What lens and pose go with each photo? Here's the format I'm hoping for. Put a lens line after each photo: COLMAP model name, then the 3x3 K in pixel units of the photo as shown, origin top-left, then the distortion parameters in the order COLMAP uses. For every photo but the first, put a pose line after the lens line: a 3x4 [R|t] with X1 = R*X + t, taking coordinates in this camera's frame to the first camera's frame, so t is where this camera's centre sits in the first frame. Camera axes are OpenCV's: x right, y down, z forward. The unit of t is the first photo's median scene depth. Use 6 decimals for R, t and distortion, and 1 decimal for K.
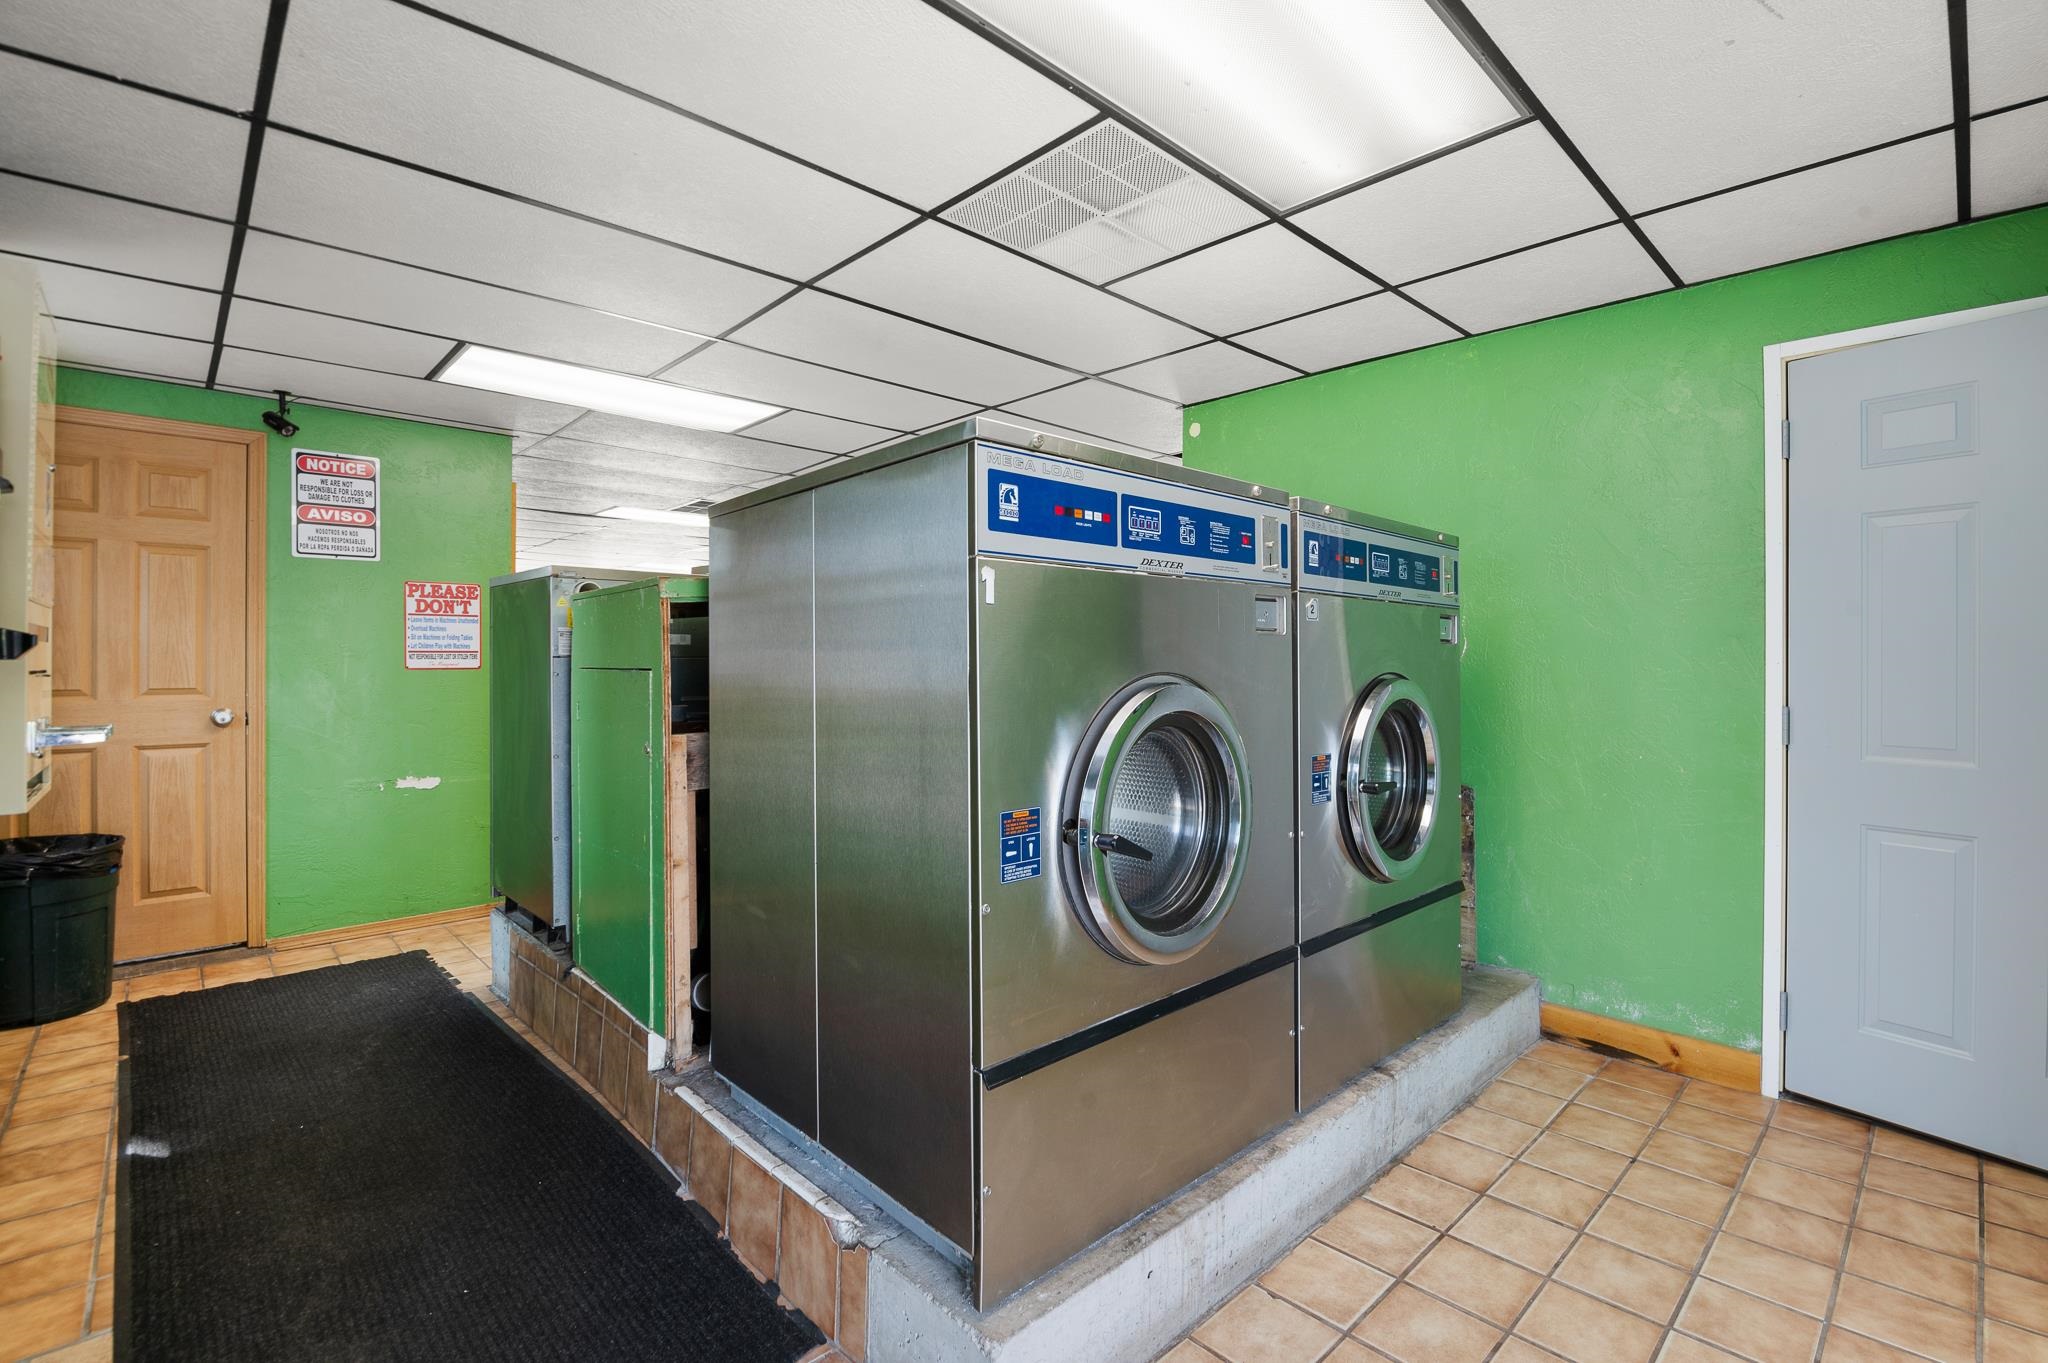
lens RADIAL K [[909.8, 0, 1021.5], [0, 909.8, 670.7], [0, 0, 1]] dist [-0.000746, -0.000012]
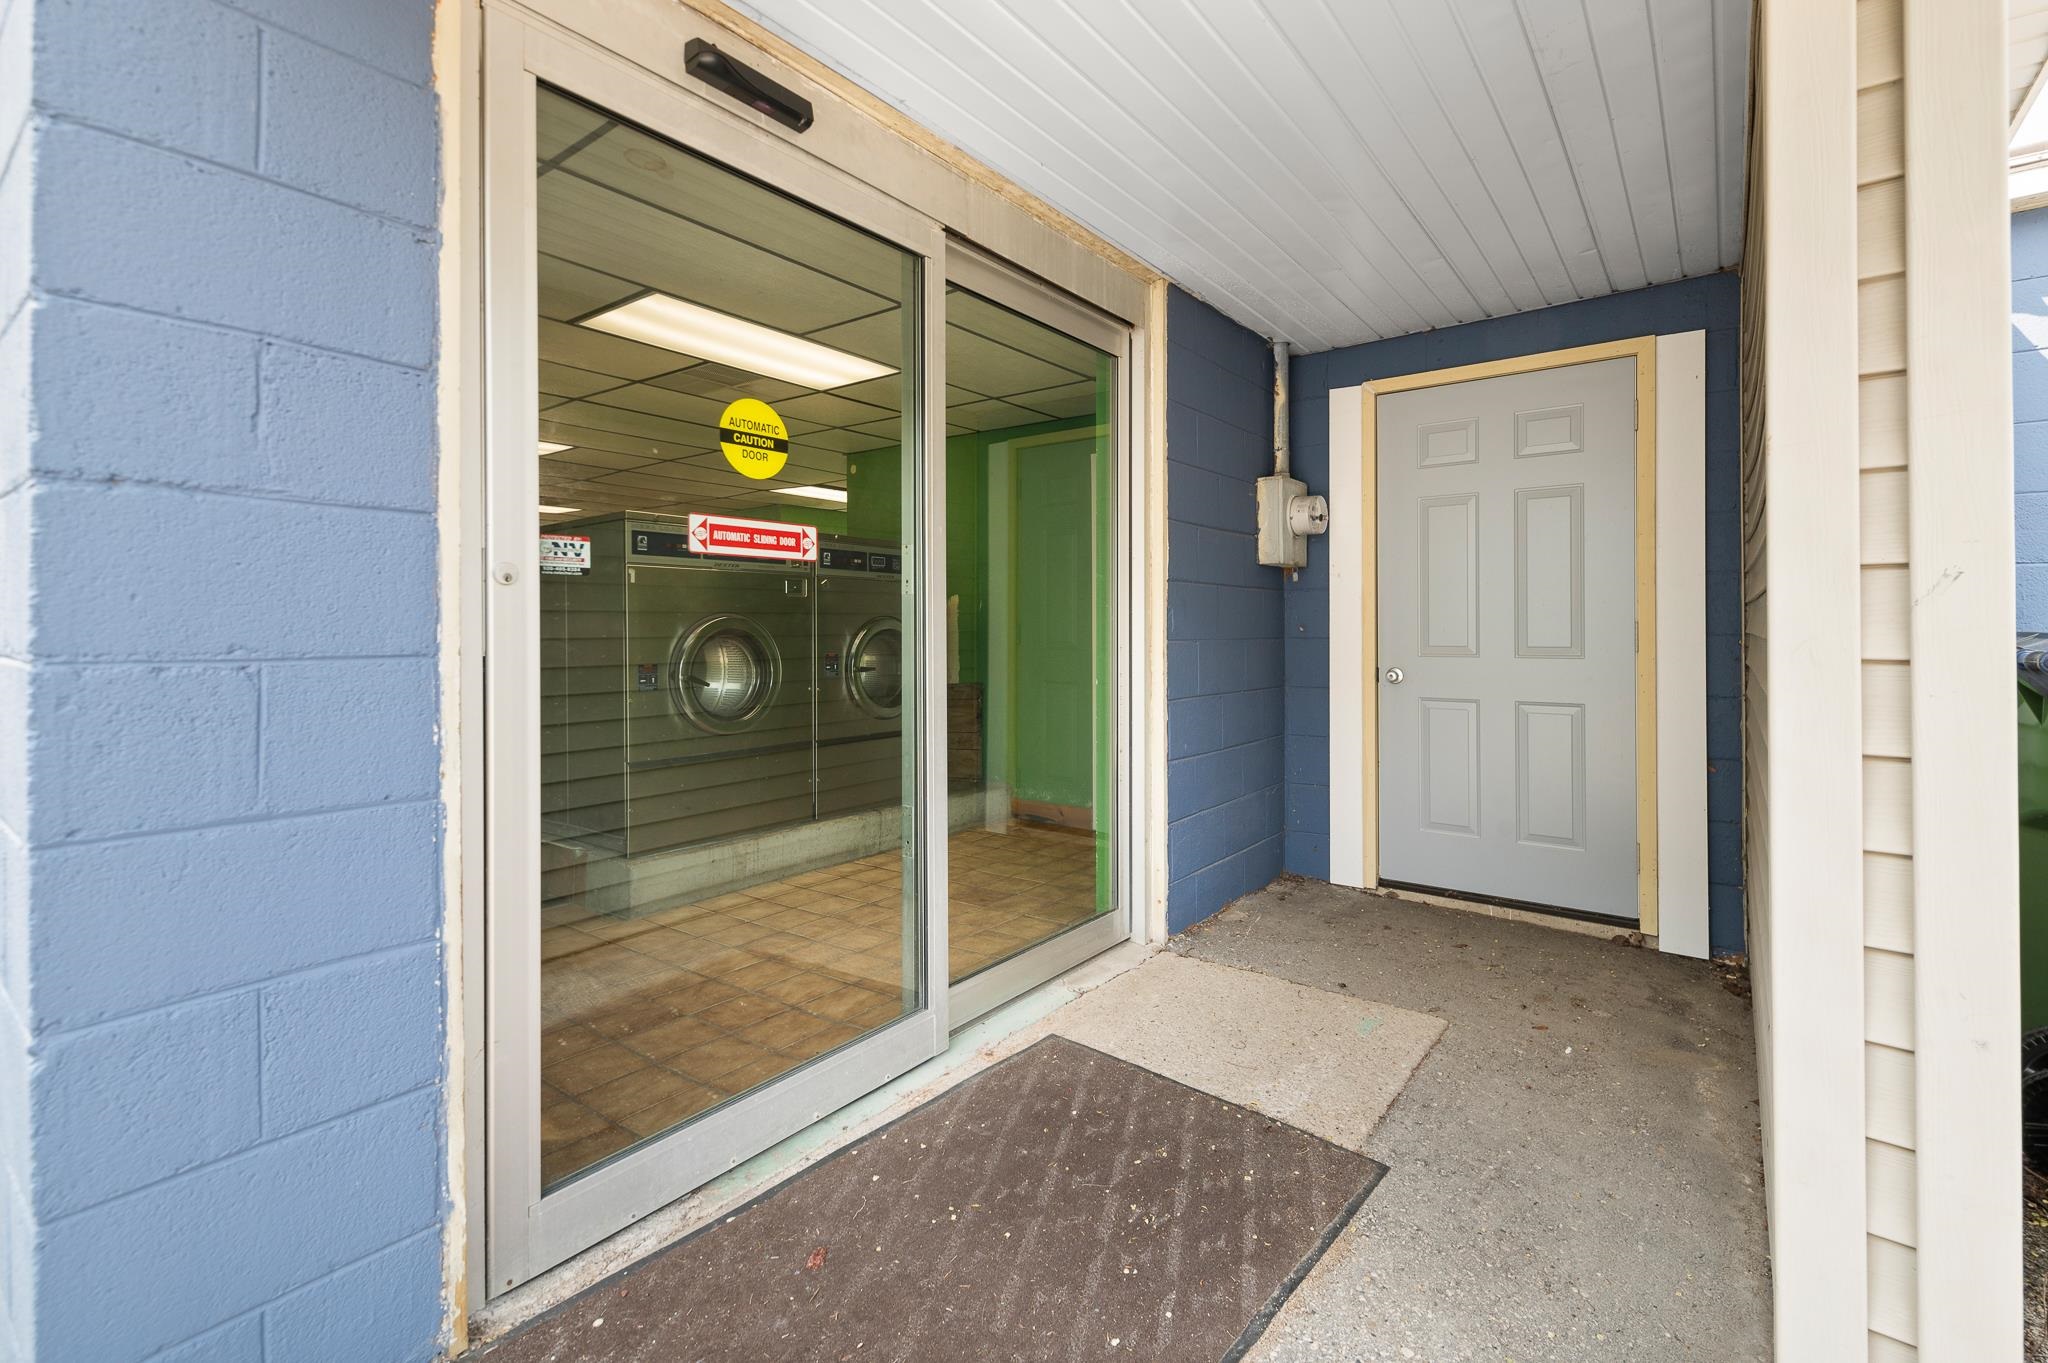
lens RADIAL K [[909.8, 0, 1049.4], [0, 909.8, 626.8], [0, 0, 1]] dist [-0.000746, -0.000012]
pose [[0.985290, 0.001247, 0.170886, 0.662519], [-0.000158, 0.999980, -0.006389, 0.062297], [-0.170891, 0.006268, 0.985270, -1.657697]]
